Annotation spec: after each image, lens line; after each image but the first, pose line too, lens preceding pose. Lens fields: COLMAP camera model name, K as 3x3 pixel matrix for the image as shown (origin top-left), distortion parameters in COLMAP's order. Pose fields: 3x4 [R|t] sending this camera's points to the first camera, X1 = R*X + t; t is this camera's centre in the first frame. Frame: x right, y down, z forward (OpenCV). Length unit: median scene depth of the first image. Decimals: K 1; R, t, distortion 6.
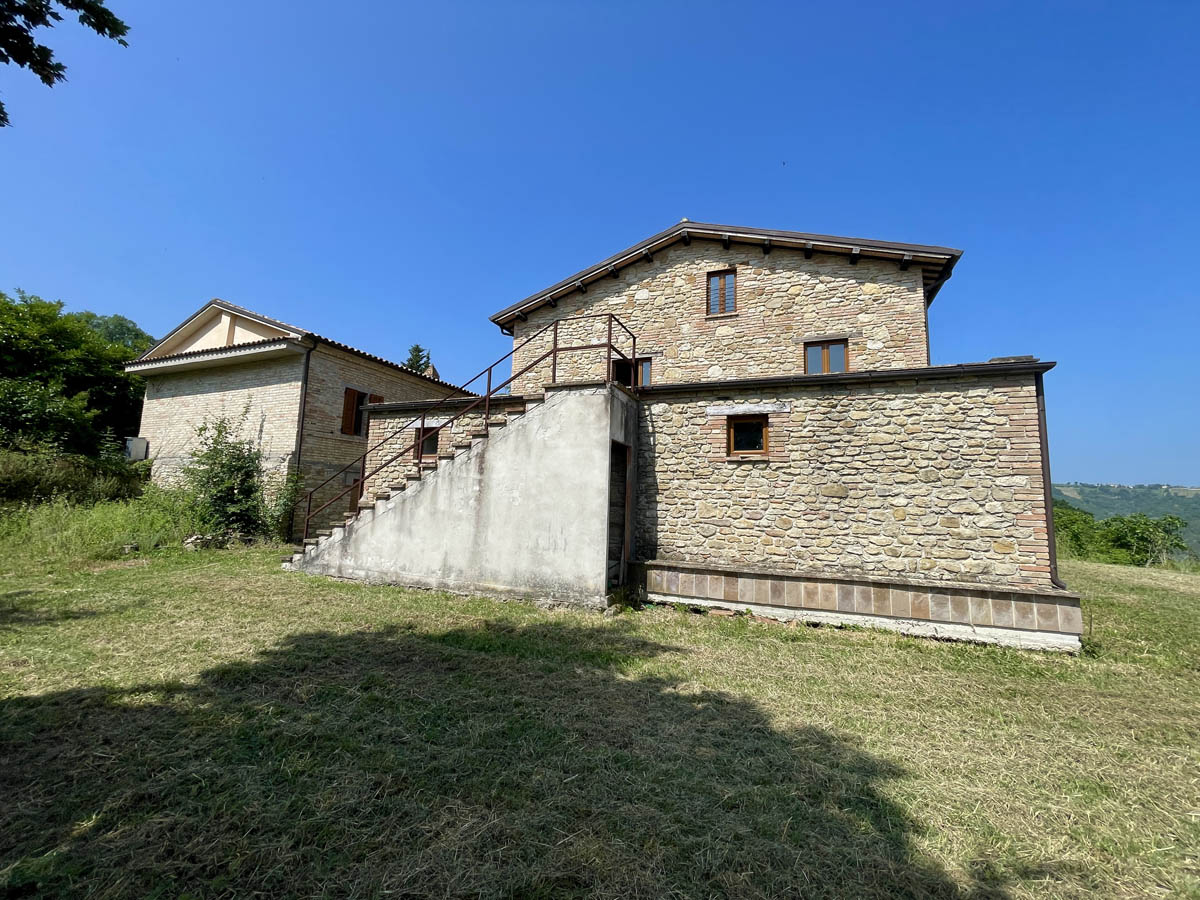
lens RADIAL K [[484.8, 0, 594.0], [0, 484.8, 447.3], [0, 0, 1]] dist [0.002541, -0.000658]
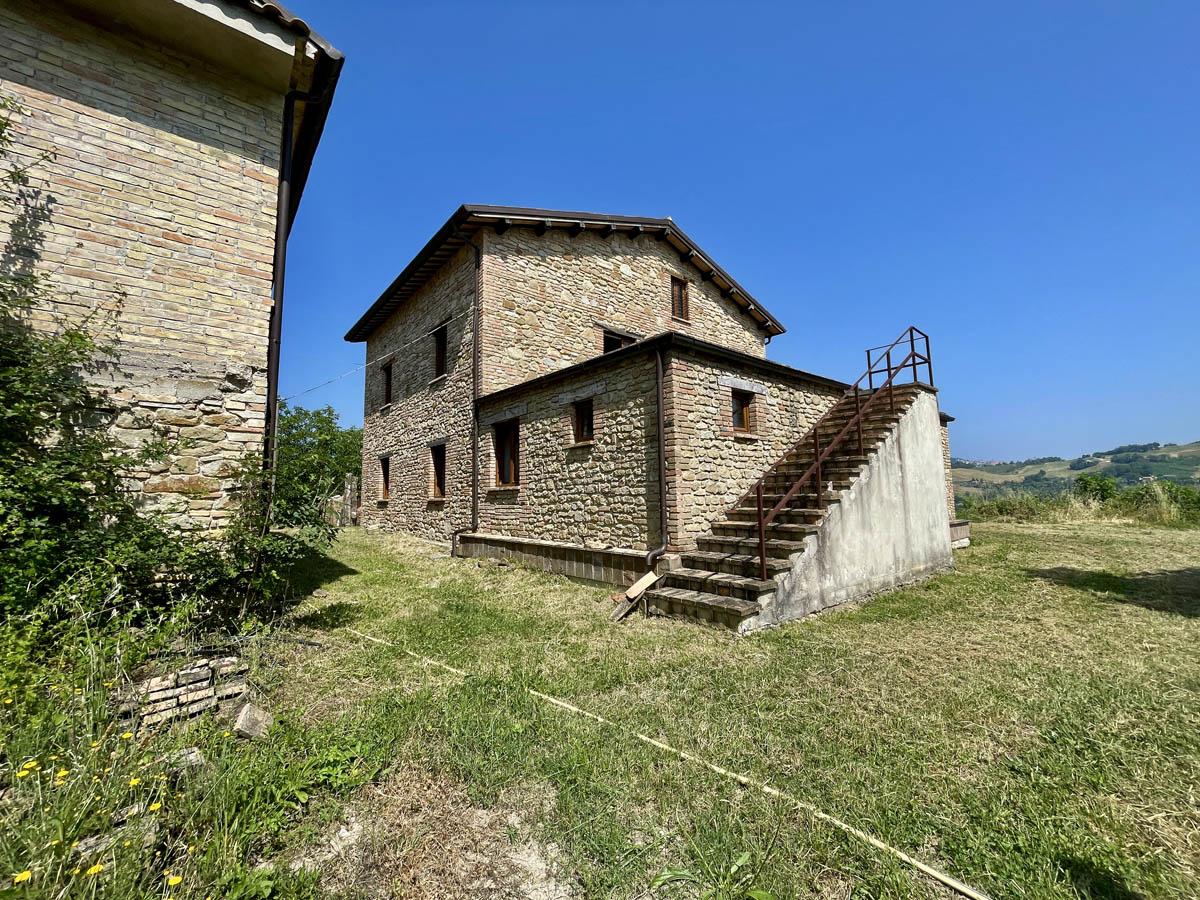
lens RADIAL K [[484.8, 0, 594.0], [0, 484.8, 447.3], [0, 0, 1]] dist [0.002541, -0.000658]
pose [[0.466600, 0.048011, 0.883164, -1.352226], [-0.079236, 0.996780, -0.012325, 0.088380], [-0.880912, -0.064228, 0.468902, 1.052723]]
